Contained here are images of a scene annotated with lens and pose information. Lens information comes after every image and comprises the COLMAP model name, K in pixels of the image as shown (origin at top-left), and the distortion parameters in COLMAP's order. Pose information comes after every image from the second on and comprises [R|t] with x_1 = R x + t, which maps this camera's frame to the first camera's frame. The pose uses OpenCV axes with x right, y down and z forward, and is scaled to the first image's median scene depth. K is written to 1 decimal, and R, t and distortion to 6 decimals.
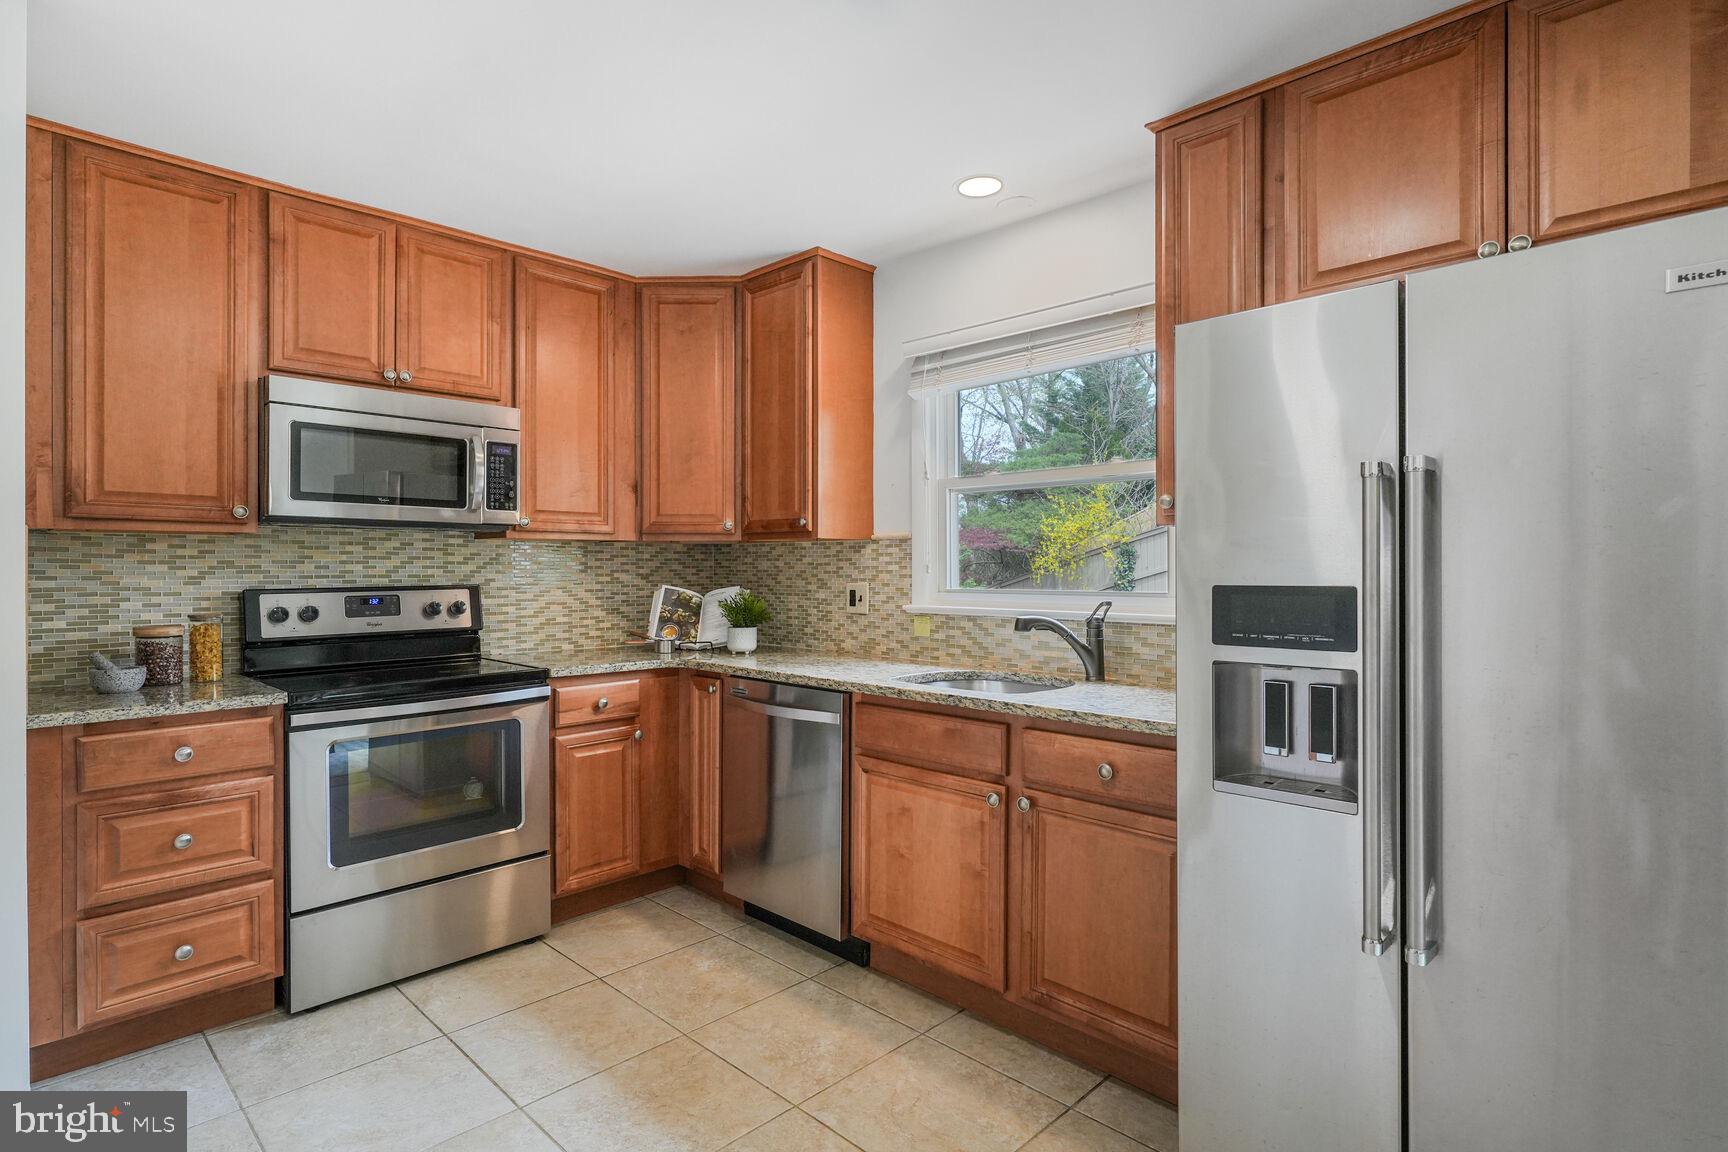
lens RADIAL K [[873.8, 0, 863.3], [0, 873.8, 570.0], [0, 0, 1]] dist [-0.000051, -0.000014]
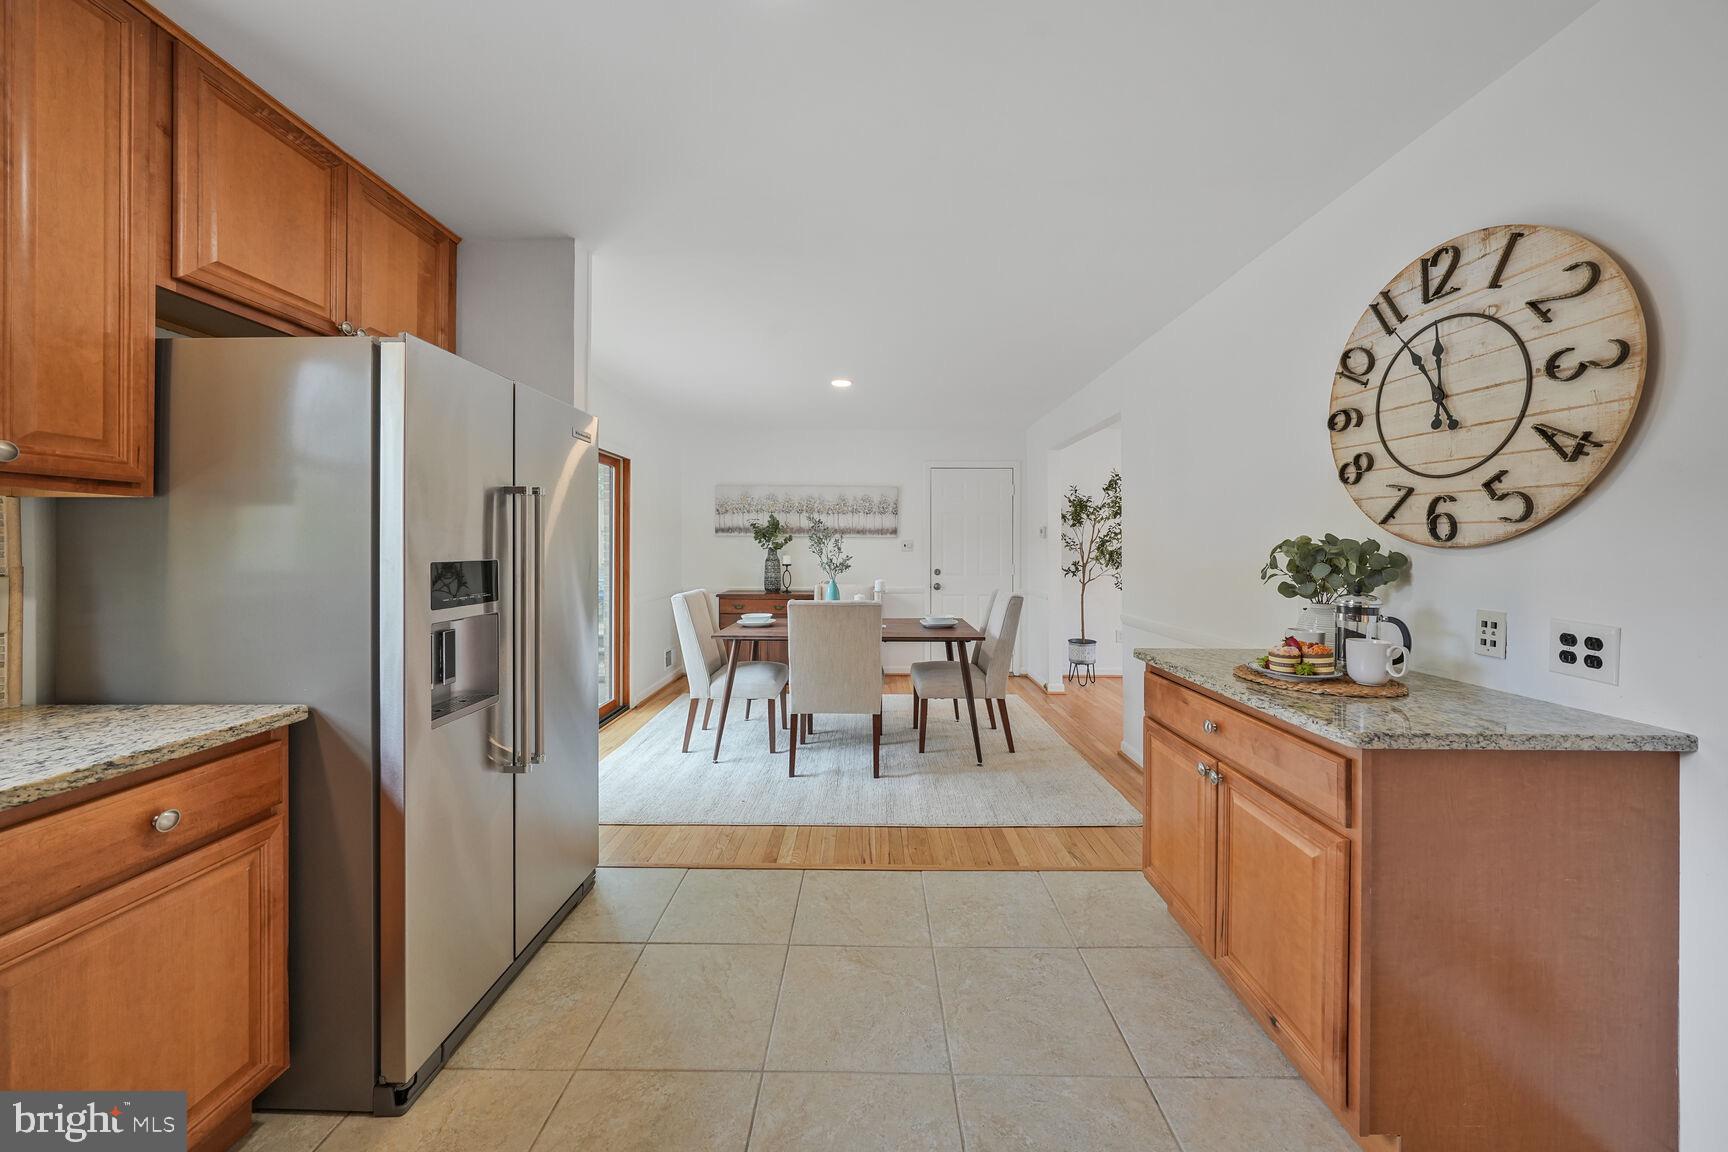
lens RADIAL K [[585.8, 0, 855.5], [0, 585.8, 546.9], [0, 0, 1]] dist [-0.006626, 0.001350]
pose [[-0.677230, 0.001269, 0.735770, -0.344275], [0.001206, 0.999999, -0.000614, -0.001767], [-0.735770, 0.000472, -0.677231, 0.637294]]
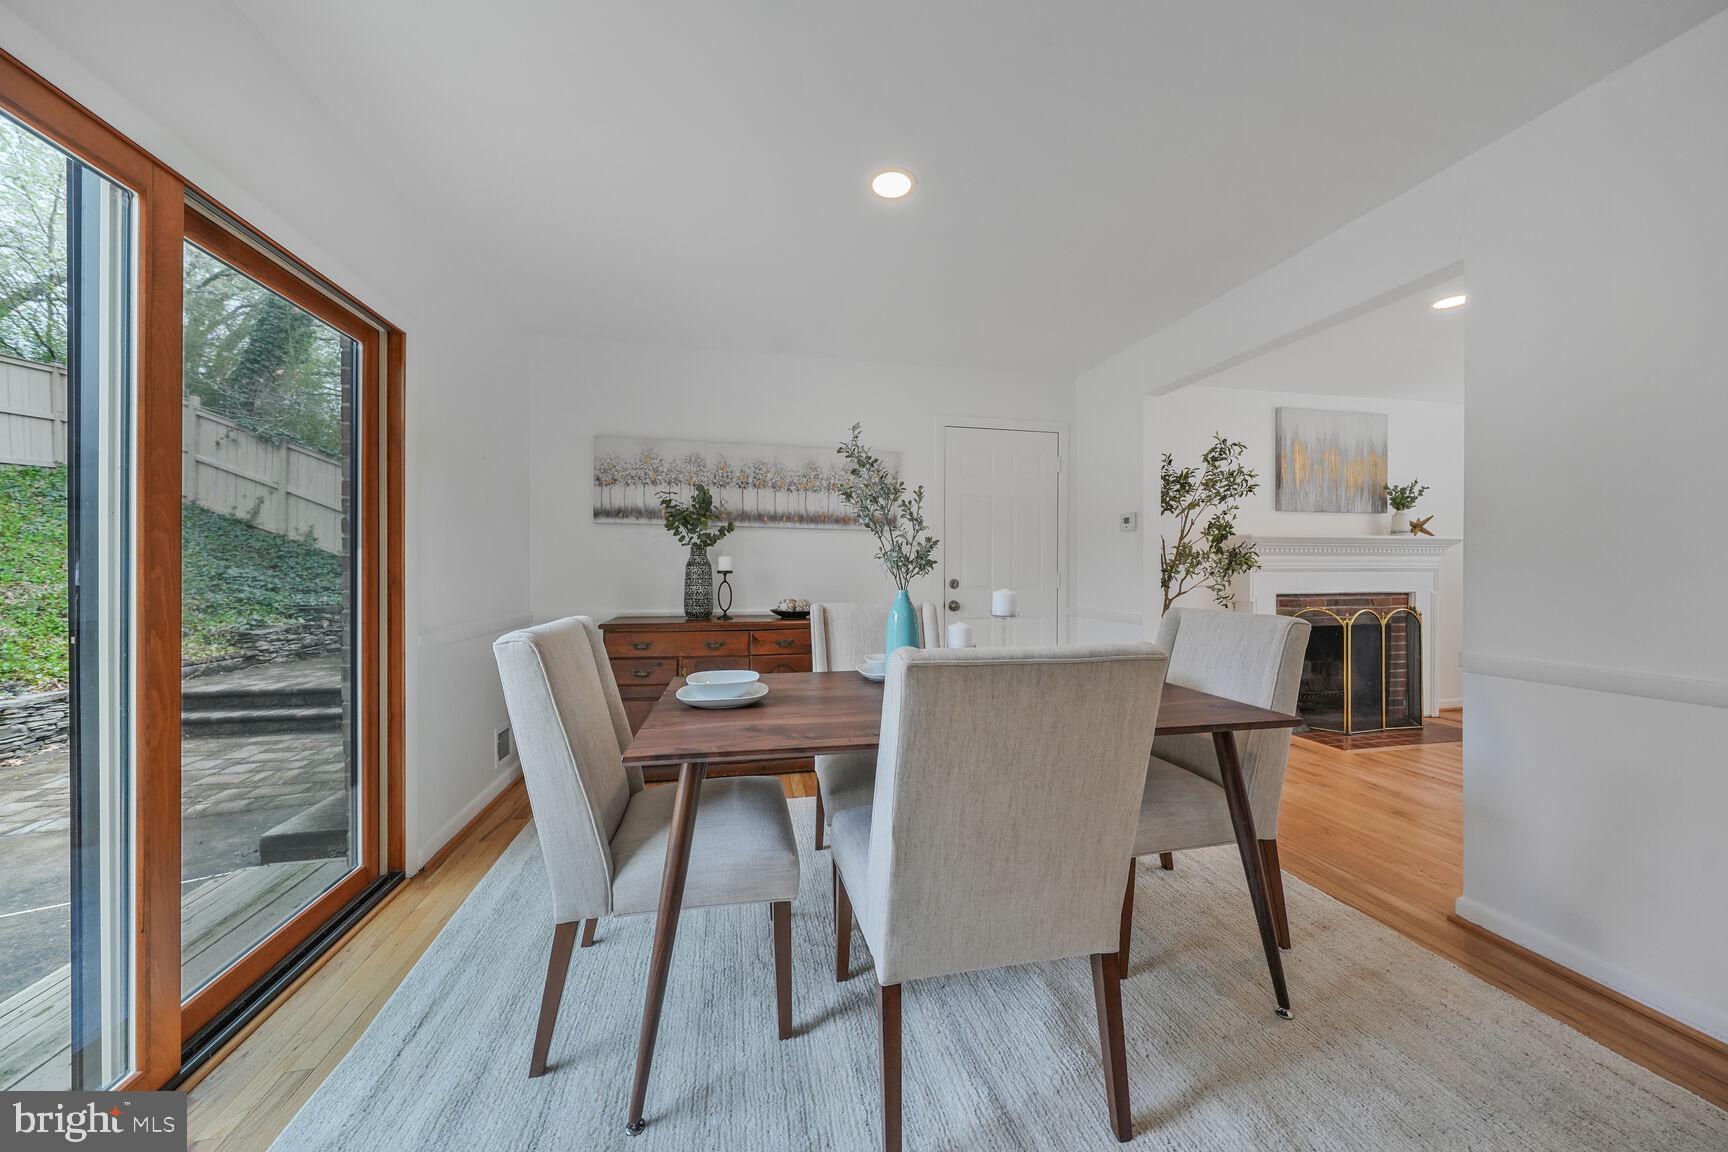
lens RADIAL K [[585.8, 0, 858.1], [0, 585.8, 570.8], [0, 0, 1]] dist [-0.006626, 0.001350]
pose [[-0.821619, -0.003409, 0.570027, 0.358272], [-0.001117, 0.999990, 0.004371, 0.047710], [-0.570036, 0.002955, -0.821614, 0.289287]]
